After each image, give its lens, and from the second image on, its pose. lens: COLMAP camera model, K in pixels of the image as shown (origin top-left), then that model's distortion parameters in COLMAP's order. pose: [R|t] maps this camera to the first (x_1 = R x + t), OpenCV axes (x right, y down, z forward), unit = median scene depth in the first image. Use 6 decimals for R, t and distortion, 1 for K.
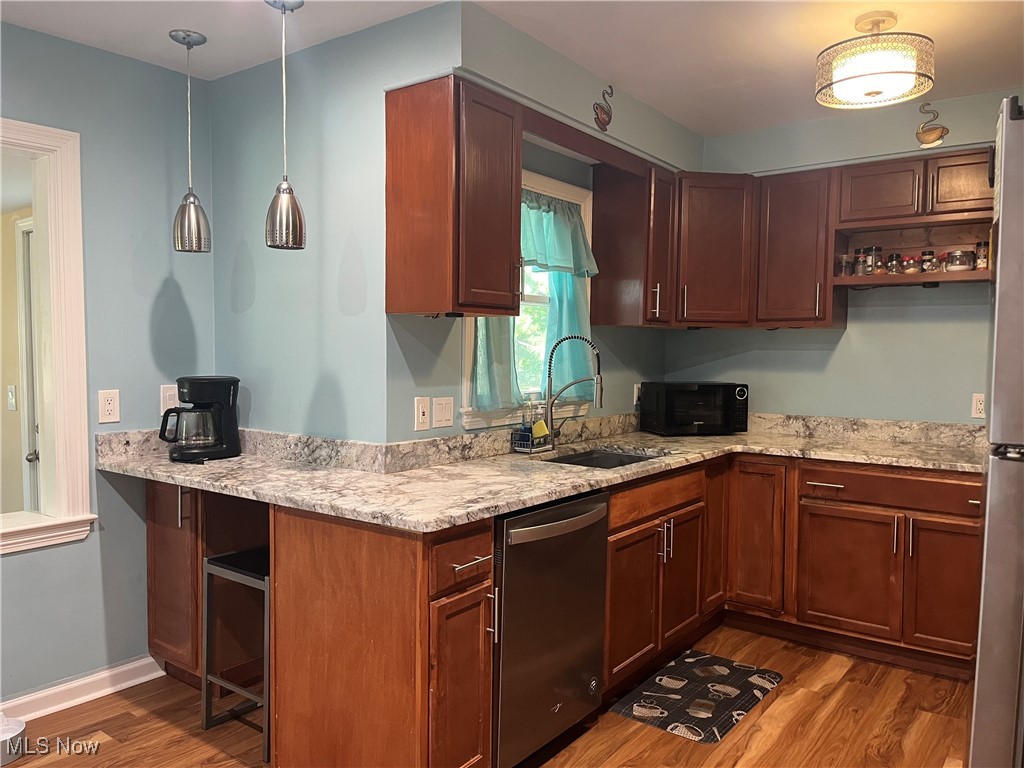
lens RADIAL K [[774.2, 0, 519.3], [0, 774.2, 393.5], [0, 0, 1]] dist [0.068042, -0.096687]
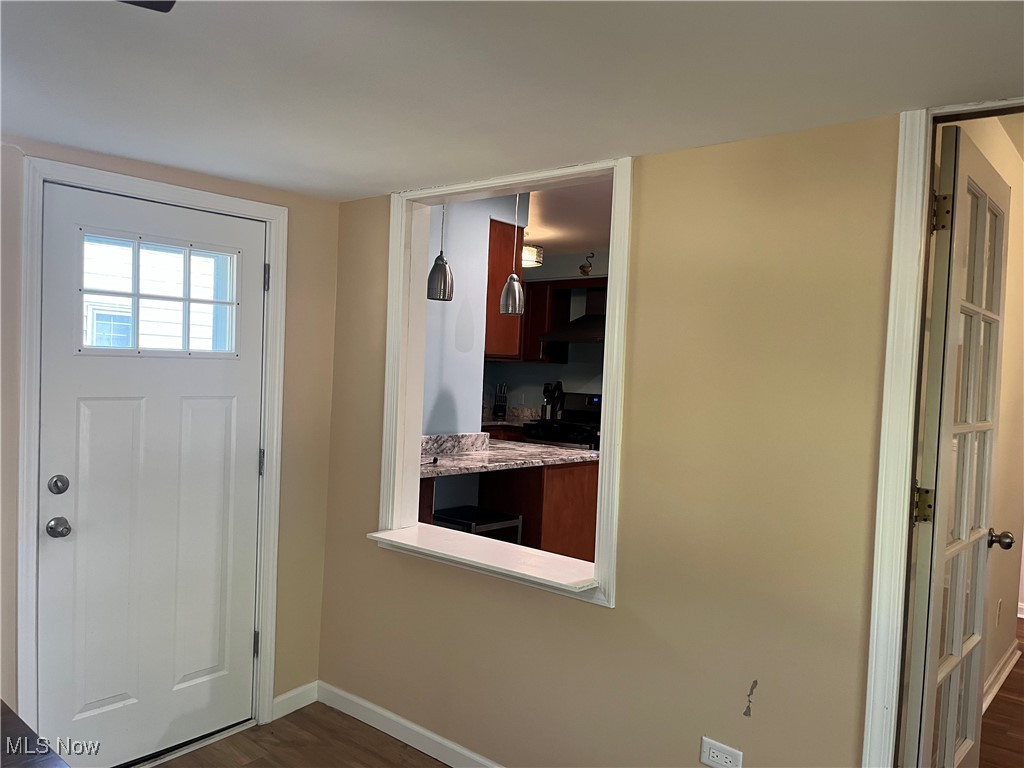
lens RADIAL K [[774.2, 0, 519.3], [0, 774.2, 393.5], [0, 0, 1]] dist [0.068042, -0.096687]
pose [[0.057562, -0.032120, 0.997825, -1.577200], [0.015470, 0.999391, 0.031278, -0.058145], [-0.998222, 0.013636, 0.058024, 0.737400]]
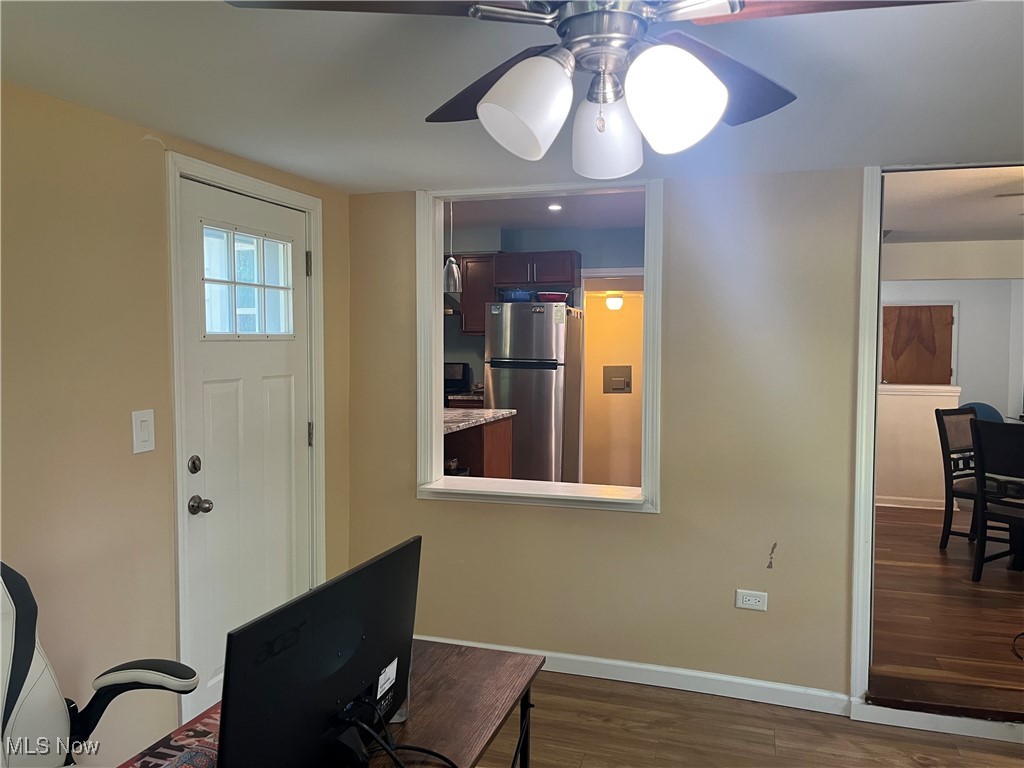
lens RADIAL K [[774.2, 0, 519.3], [0, 774.2, 393.5], [0, 0, 1]] dist [0.068042, -0.096687]
pose [[-0.338931, -0.063142, 0.938690, -1.720569], [0.047512, 0.995323, 0.084107, -0.078444], [-0.939611, 0.073105, -0.334346, 1.218841]]
